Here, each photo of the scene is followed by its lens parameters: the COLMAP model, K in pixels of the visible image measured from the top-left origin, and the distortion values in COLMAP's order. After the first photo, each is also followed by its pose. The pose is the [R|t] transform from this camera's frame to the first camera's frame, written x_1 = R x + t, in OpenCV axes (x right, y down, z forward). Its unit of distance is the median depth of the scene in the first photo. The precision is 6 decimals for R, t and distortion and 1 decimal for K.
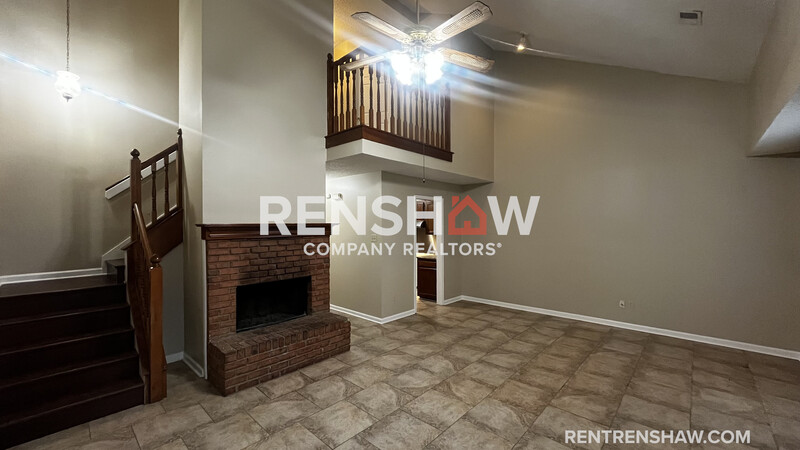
lens RADIAL K [[324.8, 0, 397.6], [0, 324.8, 226.6], [0, 0, 1]] dist [-0.001893, -0.000130]
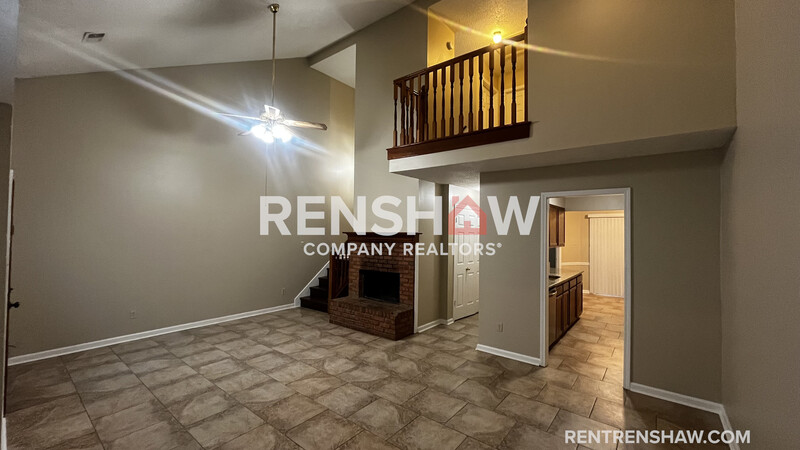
lens RADIAL K [[324.8, 0, 397.9], [0, 324.8, 223.3], [0, 0, 1]] dist [-0.001893, -0.000130]
pose [[0.066019, -0.021588, -0.997585, 1.220514], [-0.019888, 0.999539, -0.022946, -0.019302], [0.997620, 0.021355, 0.065559, 1.097860]]
